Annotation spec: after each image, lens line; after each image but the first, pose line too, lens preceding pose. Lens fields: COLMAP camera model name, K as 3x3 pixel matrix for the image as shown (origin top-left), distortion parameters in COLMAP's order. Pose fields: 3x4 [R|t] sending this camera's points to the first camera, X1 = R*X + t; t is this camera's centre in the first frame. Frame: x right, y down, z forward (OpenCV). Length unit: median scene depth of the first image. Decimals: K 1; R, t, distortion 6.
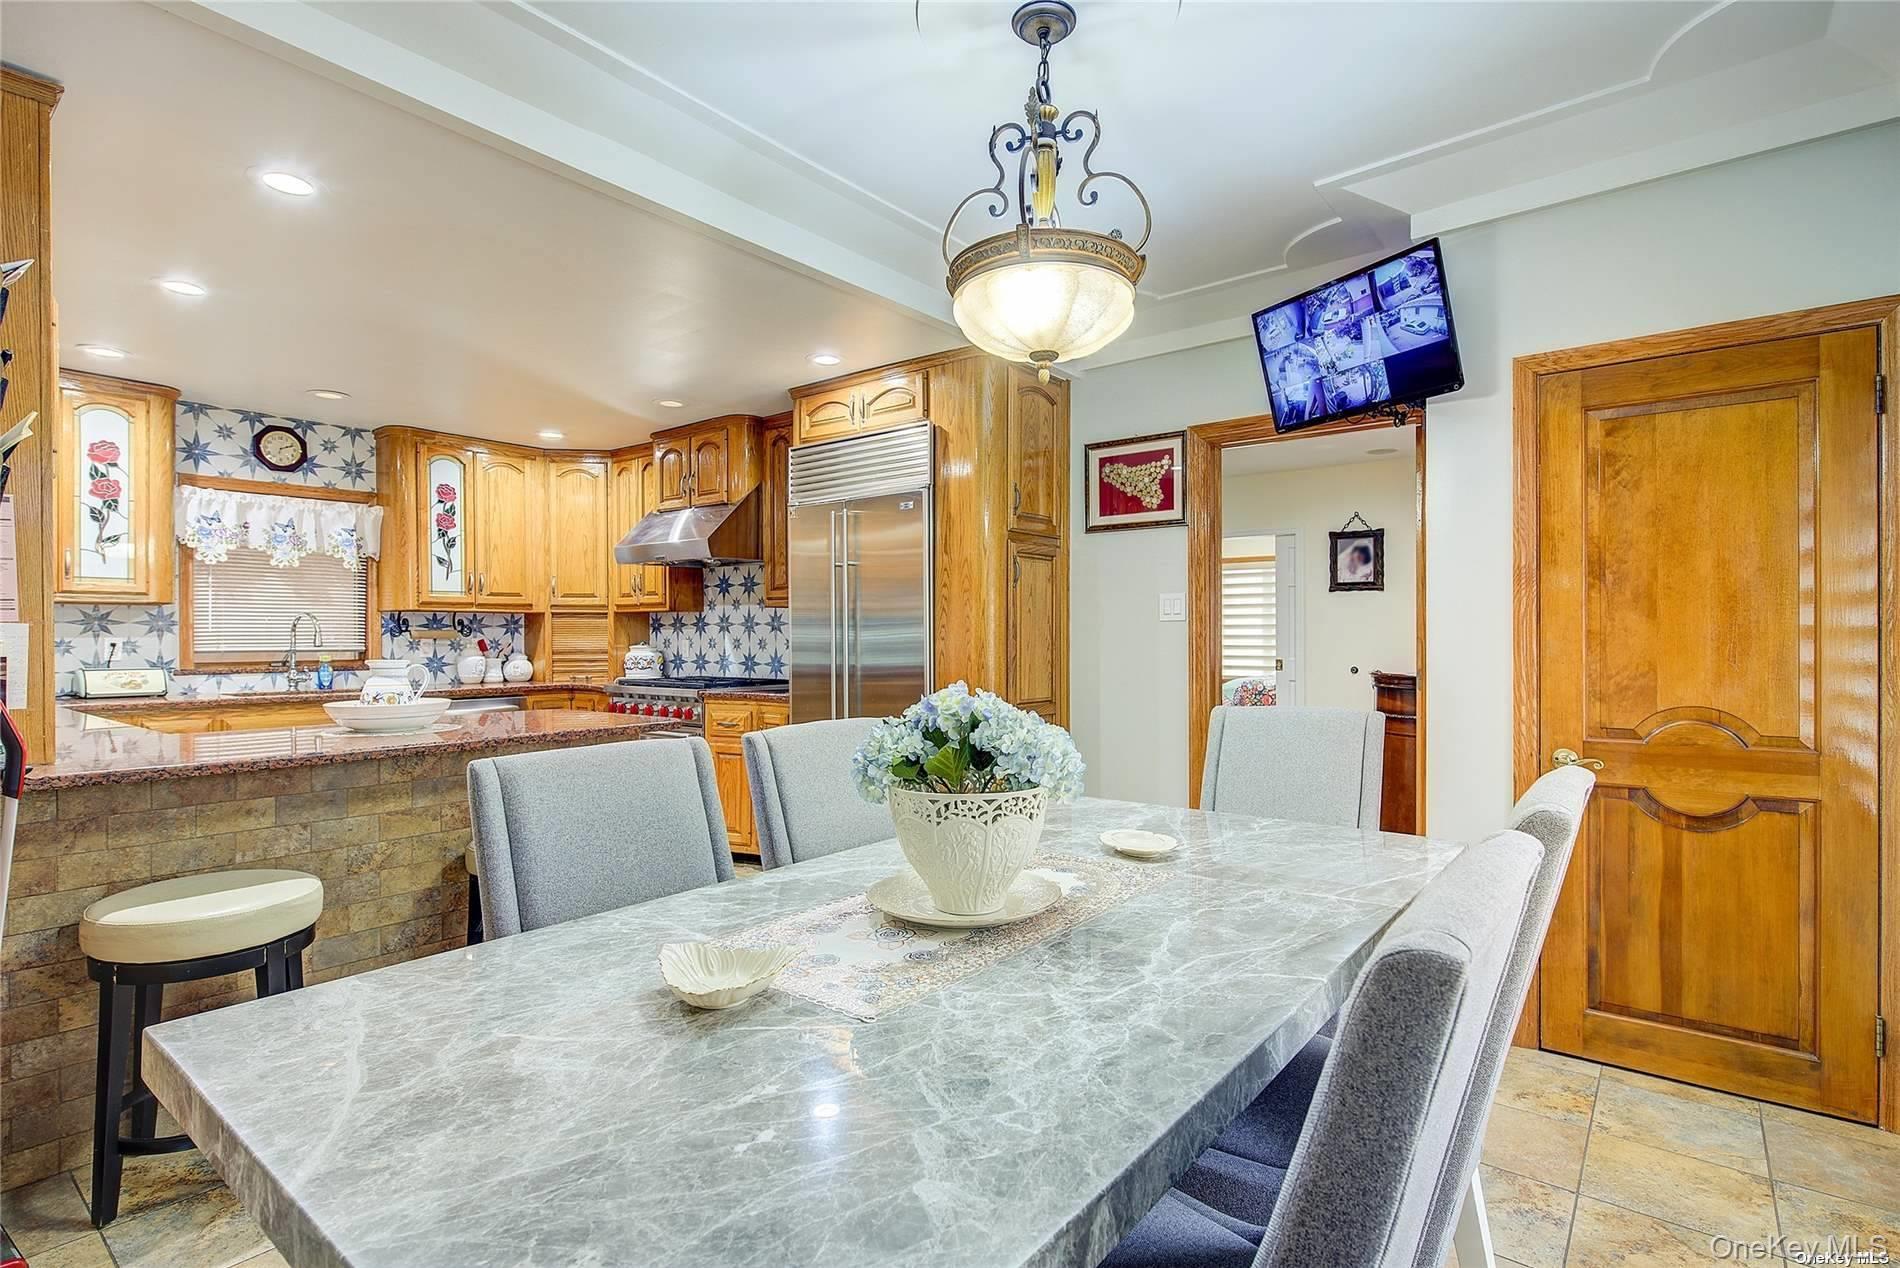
lens RADIAL K [[927.2, 0, 953.3], [0, 927.2, 635.8], [0, 0, 1]] dist [-0.000794, -0.002258]
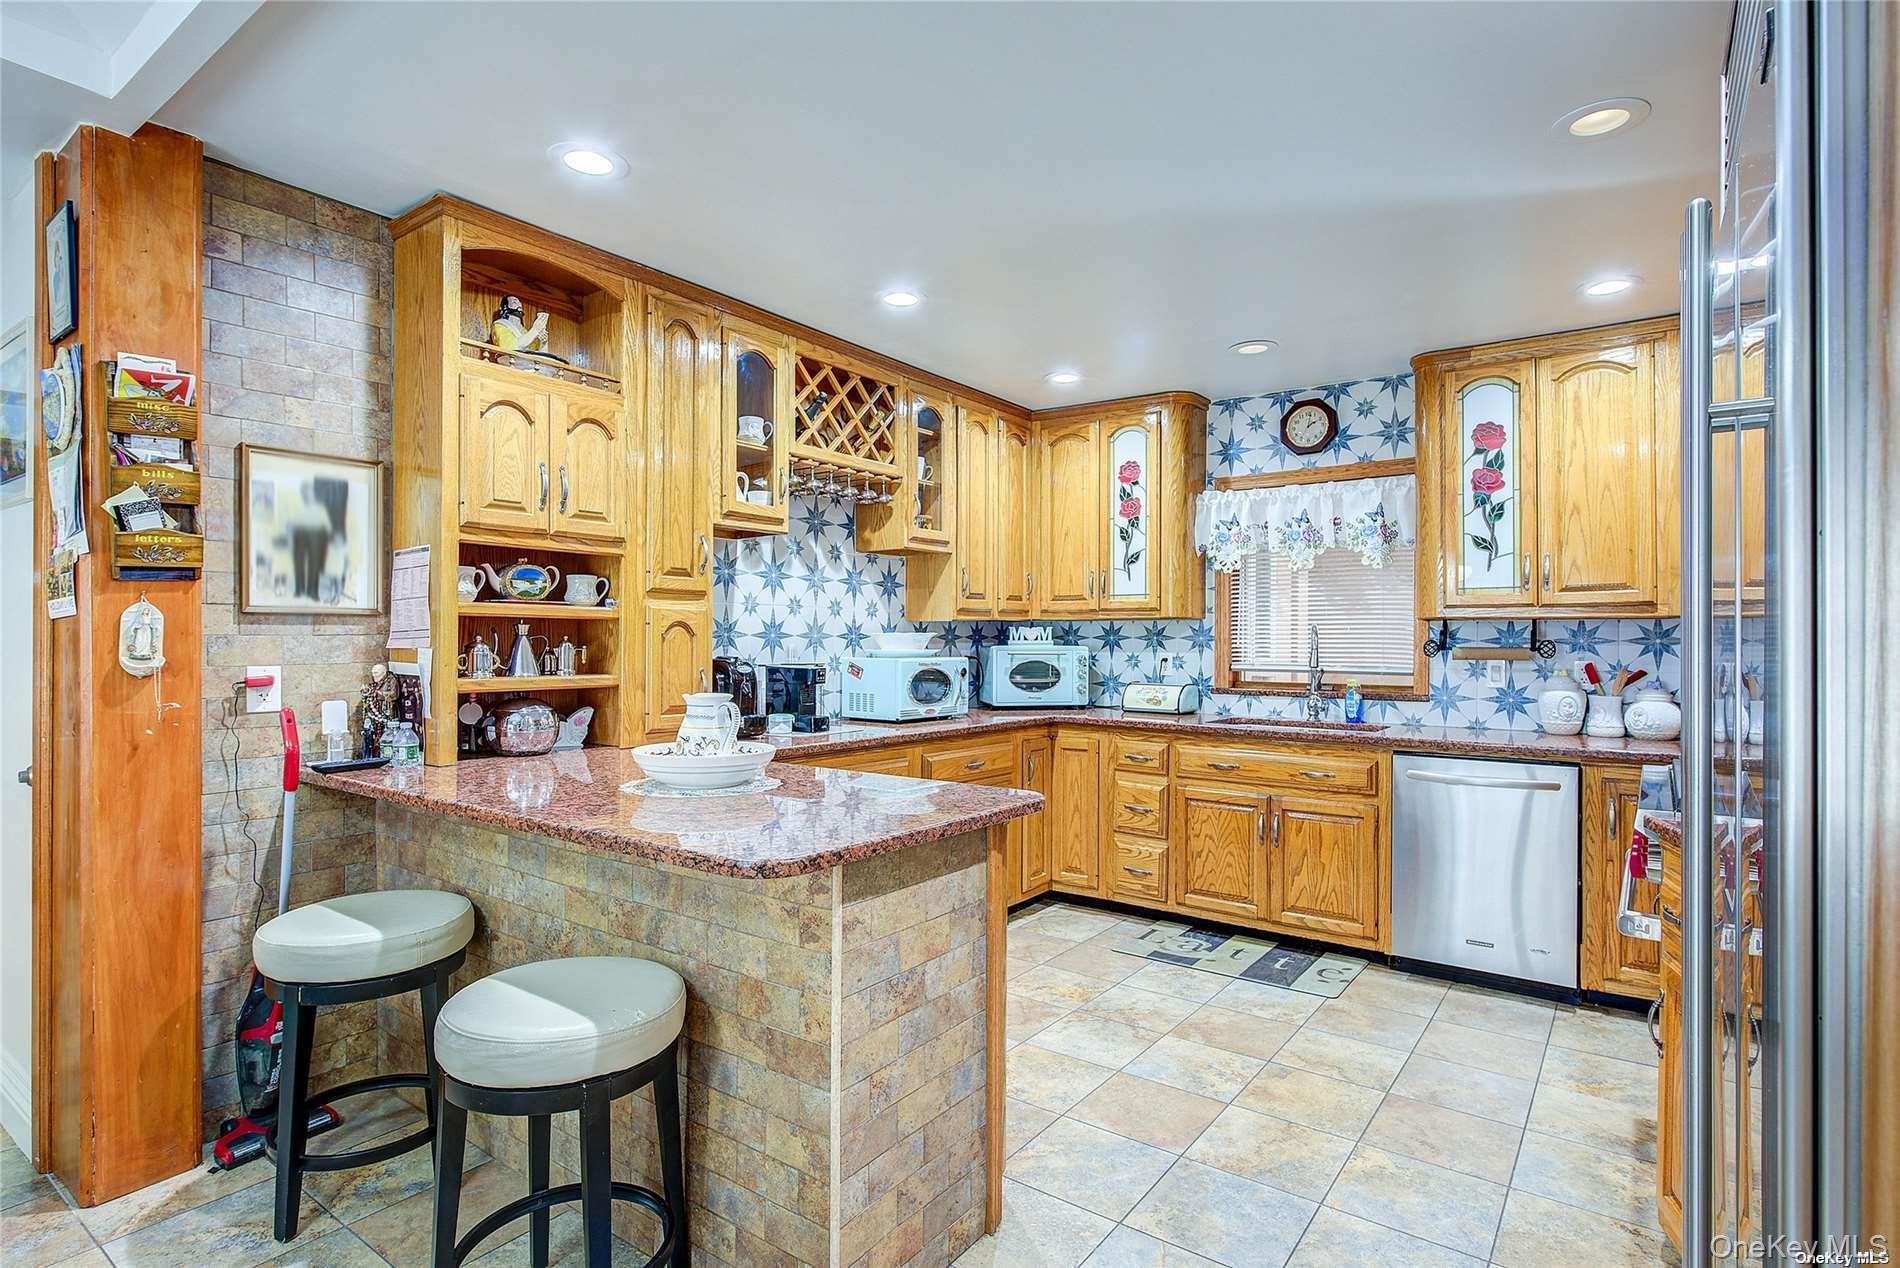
lens RADIAL K [[949.2, 0, 954.0], [0, 949.2, 636.6], [0, 0, 1]] dist [-0.002770, -0.001419]
pose [[0.040972, 0.000127, -0.999160, 0.117202], [-0.005414, 0.999985, -0.000095, -0.014076], [0.999146, 0.005413, 0.040972, 0.709024]]
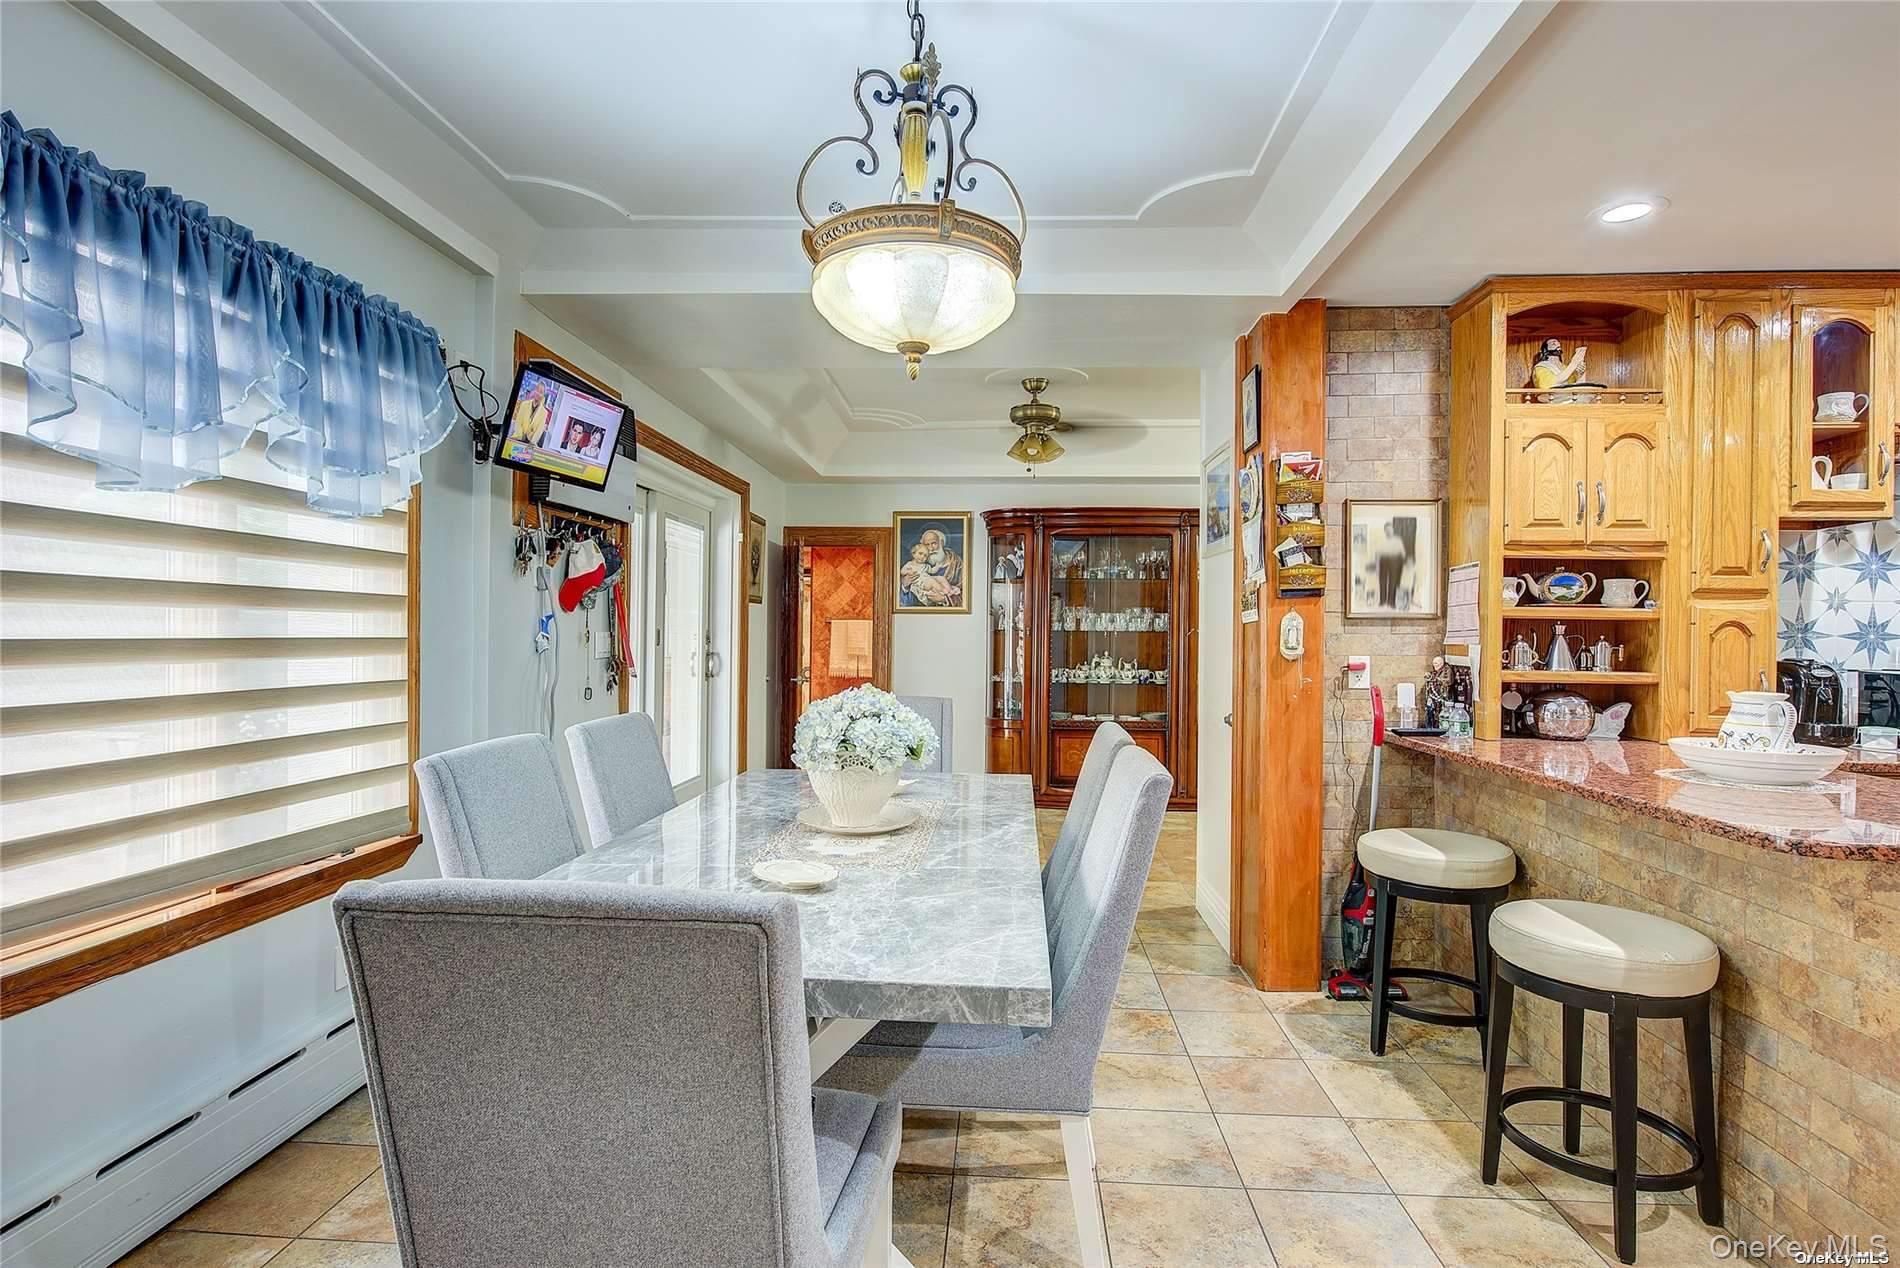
lens RADIAL K [[927.2, 0, 957.8], [0, 927.2, 635.9], [0, 0, 1]] dist [-0.000794, -0.002258]
pose [[-0.817730, -0.003501, -0.575591, 0.245936], [-0.008865, 0.999939, 0.006513, -0.013175], [0.575534, 0.010429, -0.817712, 0.757700]]
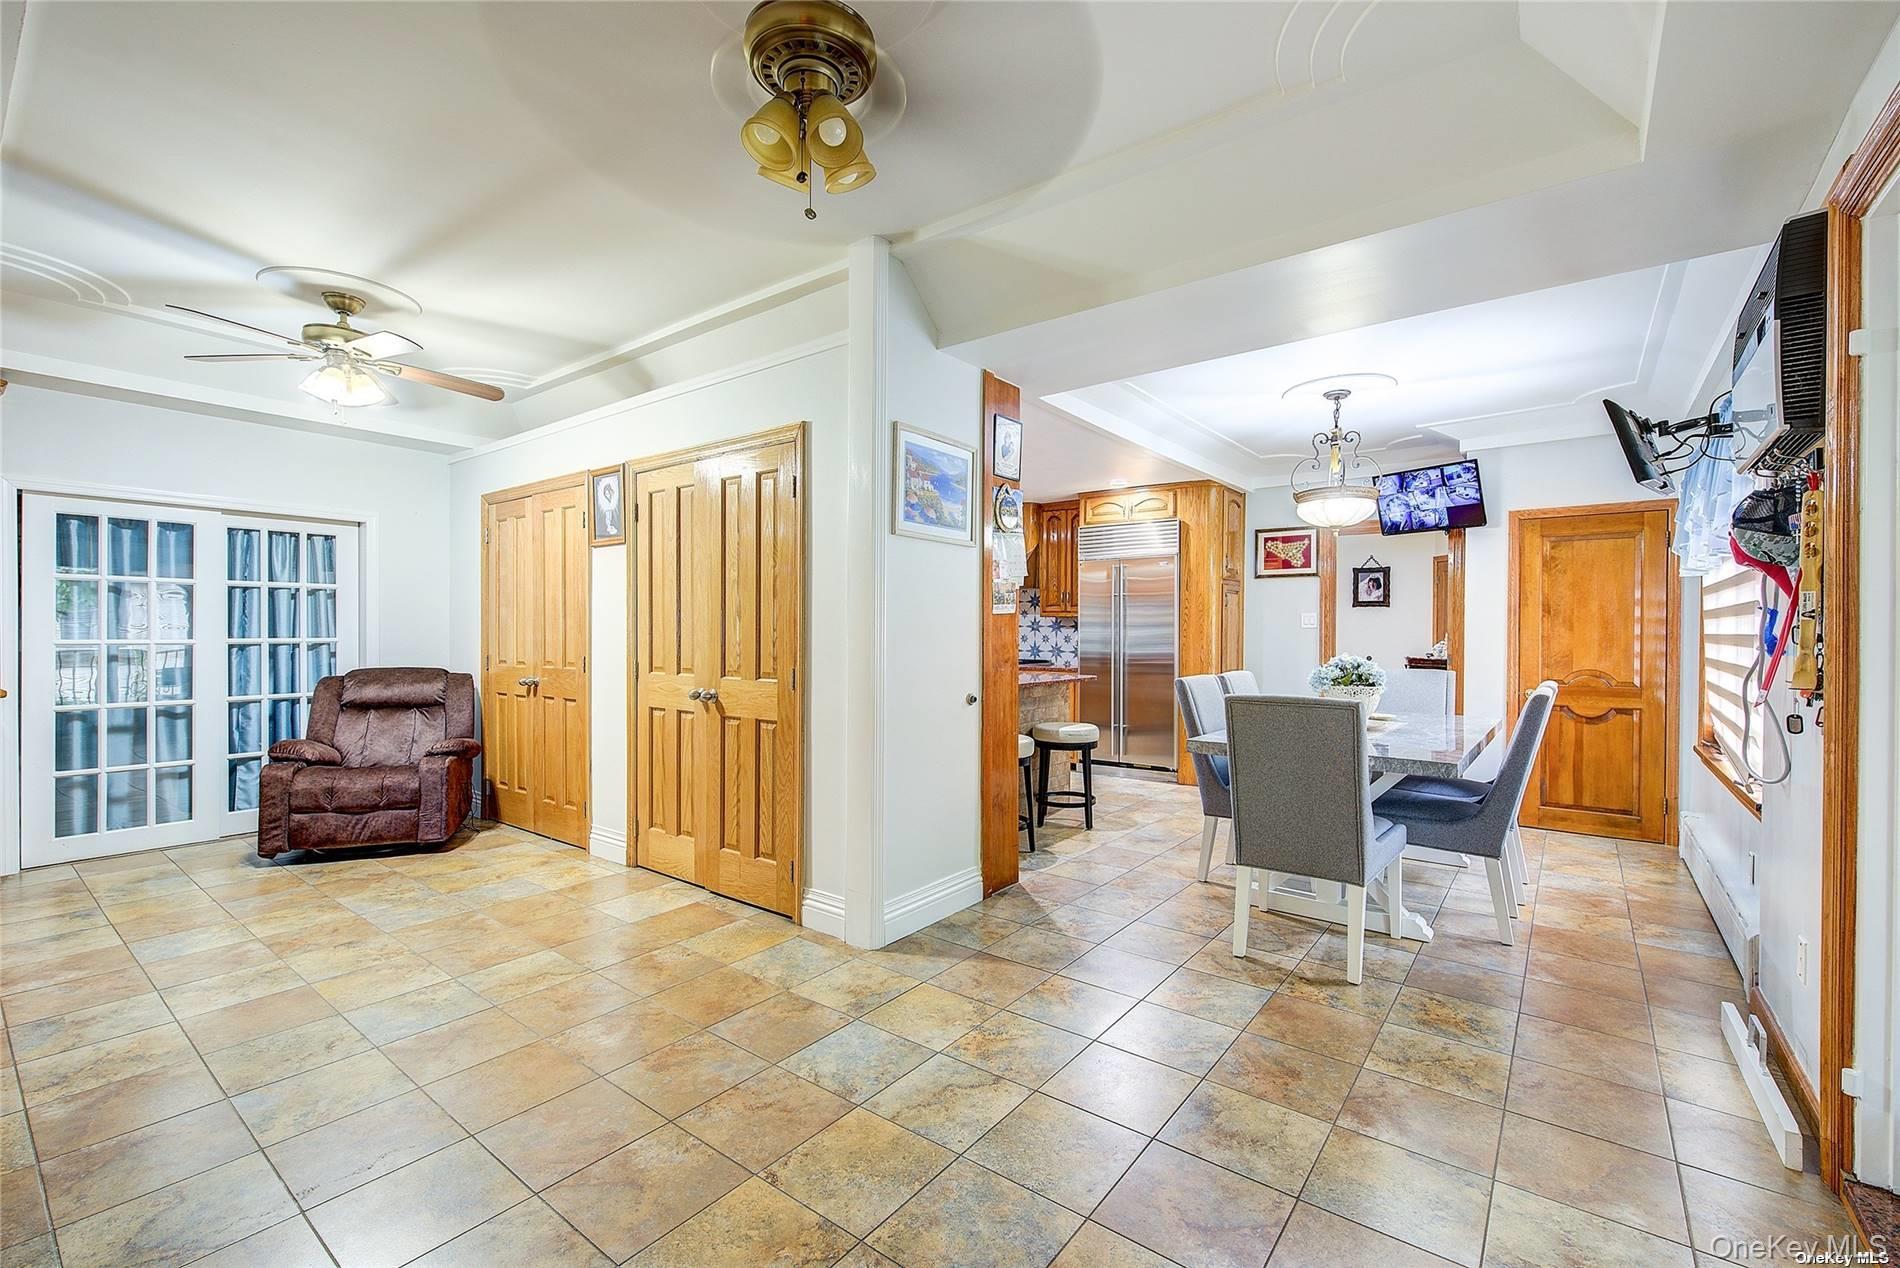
lens RADIAL K [[825.3, 0, 944.3], [0, 825.3, 634.8], [0, 0, 1]] dist [0.003323, -0.003514]
pose [[0.999892, 0.007335, 0.012735, -0.434812], [-0.007384, 0.999965, 0.003829, -0.002870], [-0.012706, -0.003922, 0.999912, -0.541089]]
